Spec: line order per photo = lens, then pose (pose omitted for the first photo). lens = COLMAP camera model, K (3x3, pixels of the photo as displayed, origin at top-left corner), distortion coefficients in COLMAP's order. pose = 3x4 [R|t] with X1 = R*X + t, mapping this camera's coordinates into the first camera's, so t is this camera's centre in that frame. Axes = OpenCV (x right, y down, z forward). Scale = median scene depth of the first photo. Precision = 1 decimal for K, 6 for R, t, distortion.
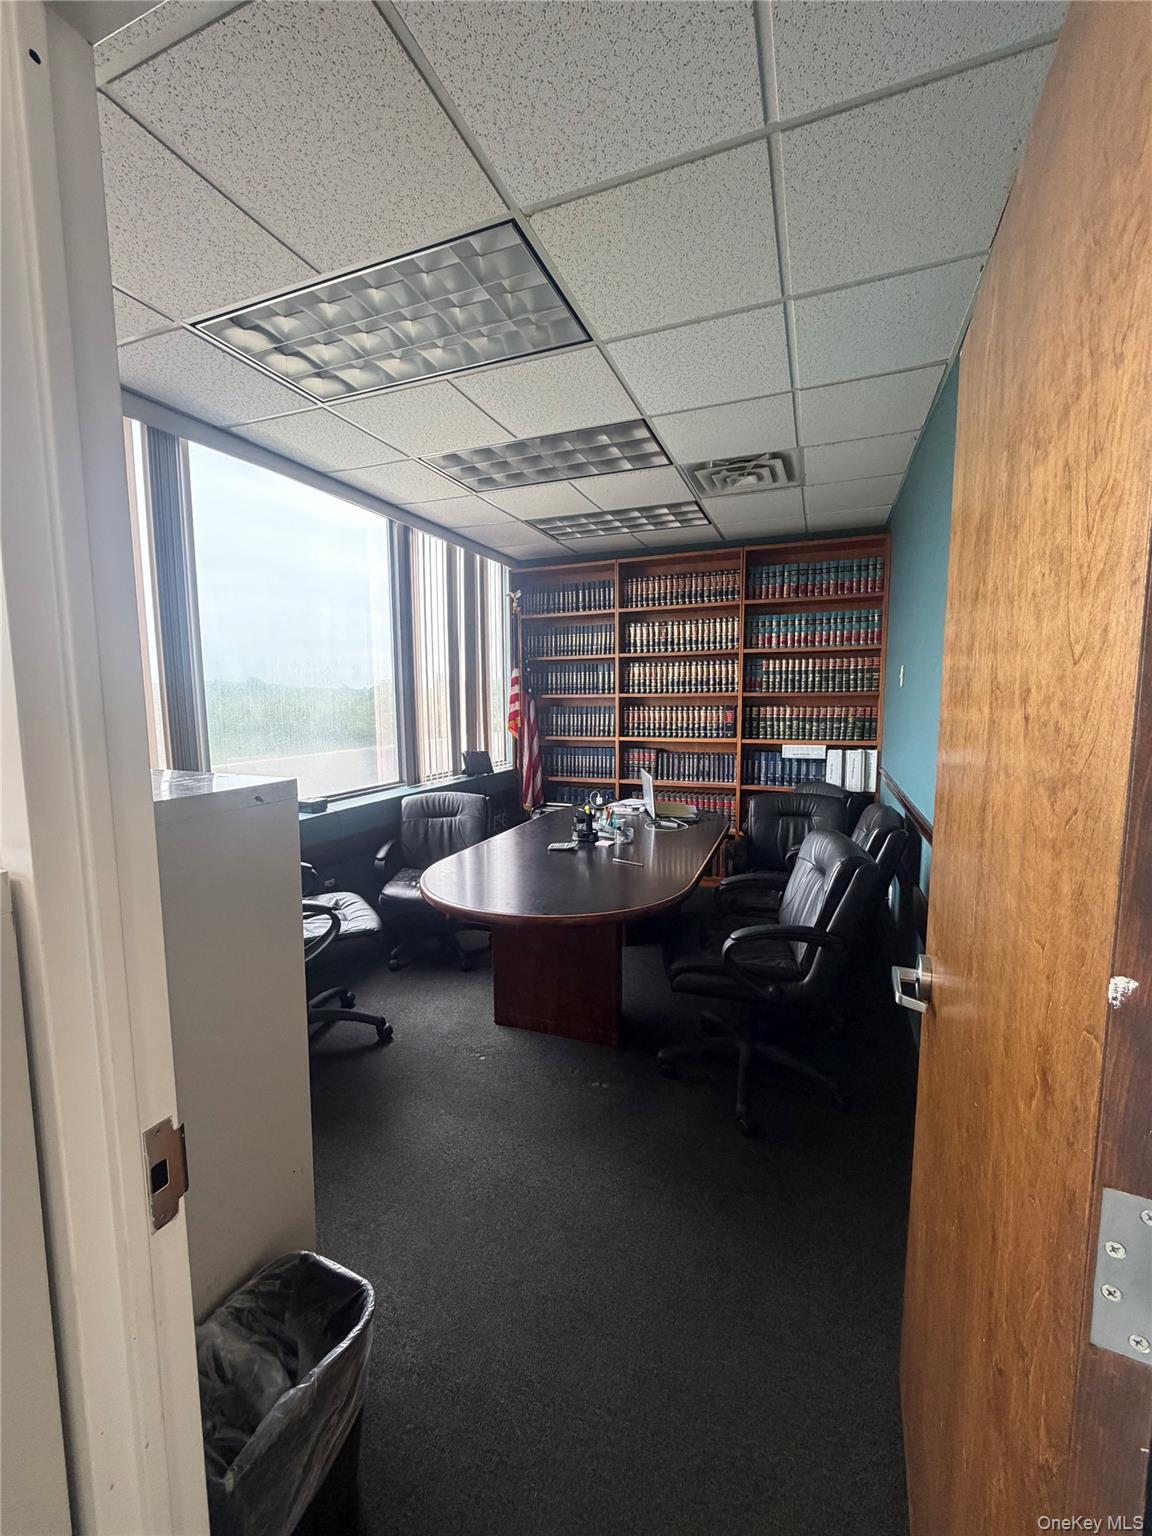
lens RADIAL K [[614.4, 0, 582.8], [0, 614.4, 763.0], [0, 0, 1]] dist [-0.000095, 0.000306]
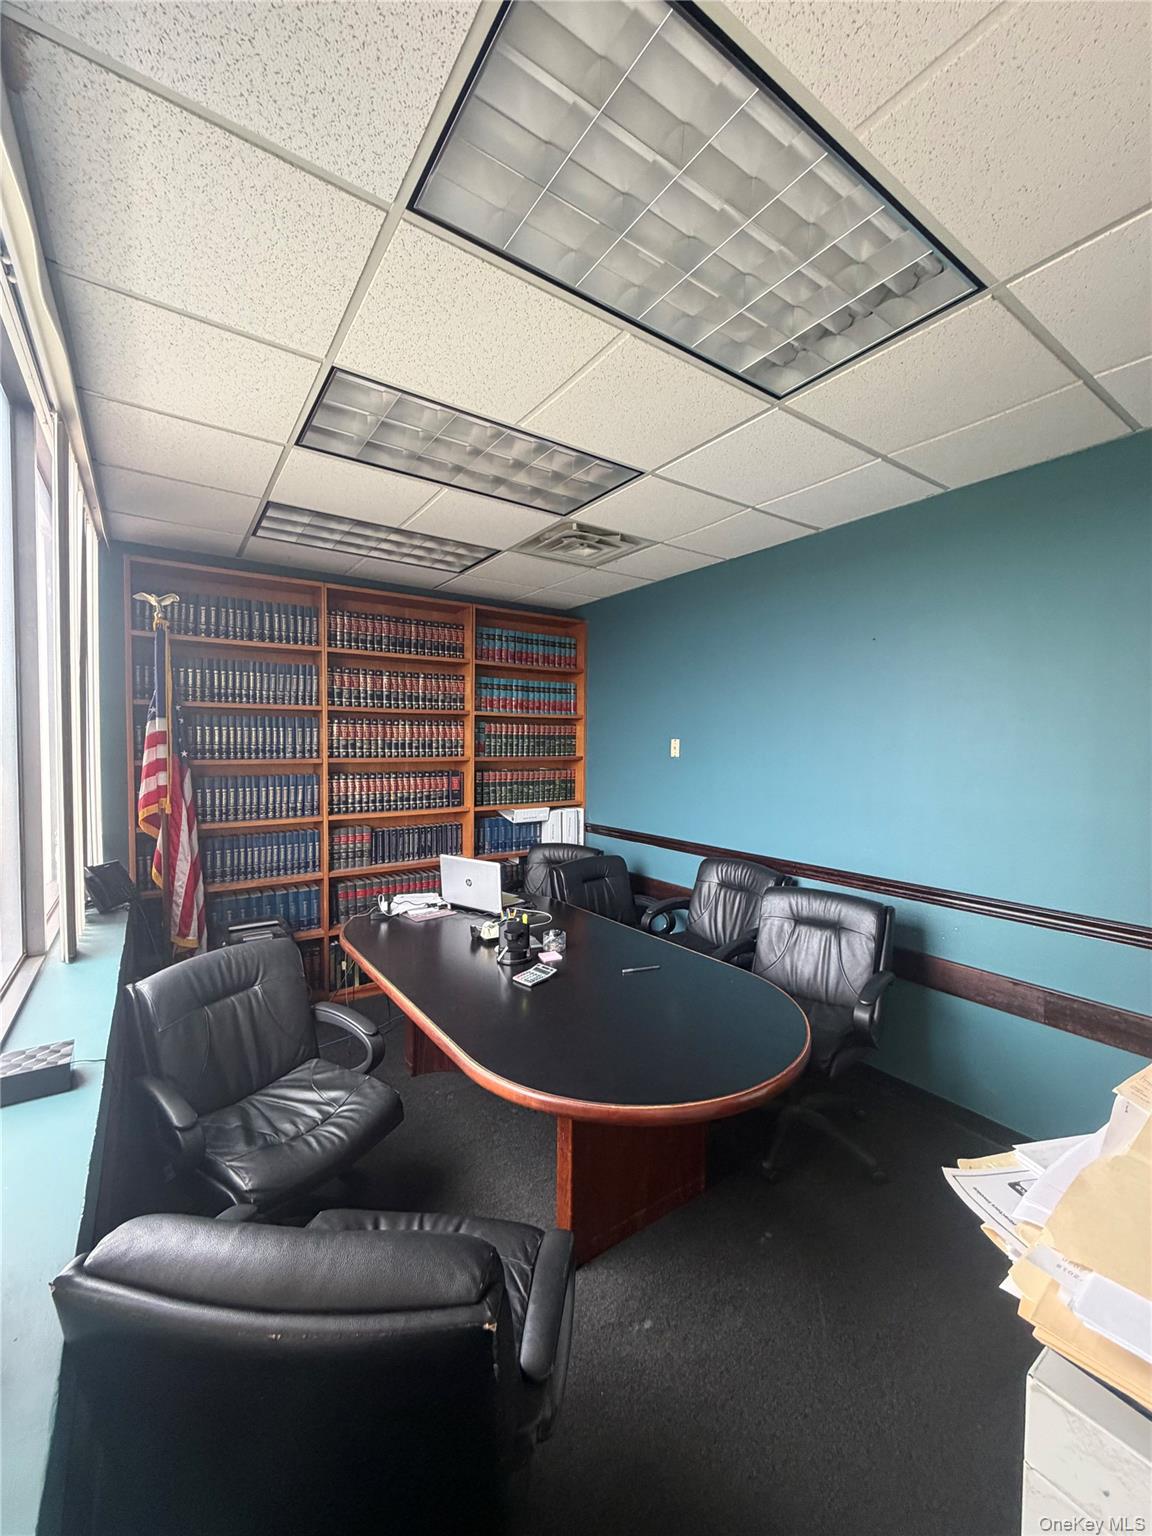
lens RADIAL K [[614.4, 0, 579.1], [0, 614.4, 772.0], [0, 0, 1]] dist [-0.000095, 0.000306]
pose [[0.545533, -0.027122, 0.837650, -0.438300], [0.083935, 0.996219, -0.022409, -0.058288], [-0.833876, 0.082533, 0.545747, 0.363525]]
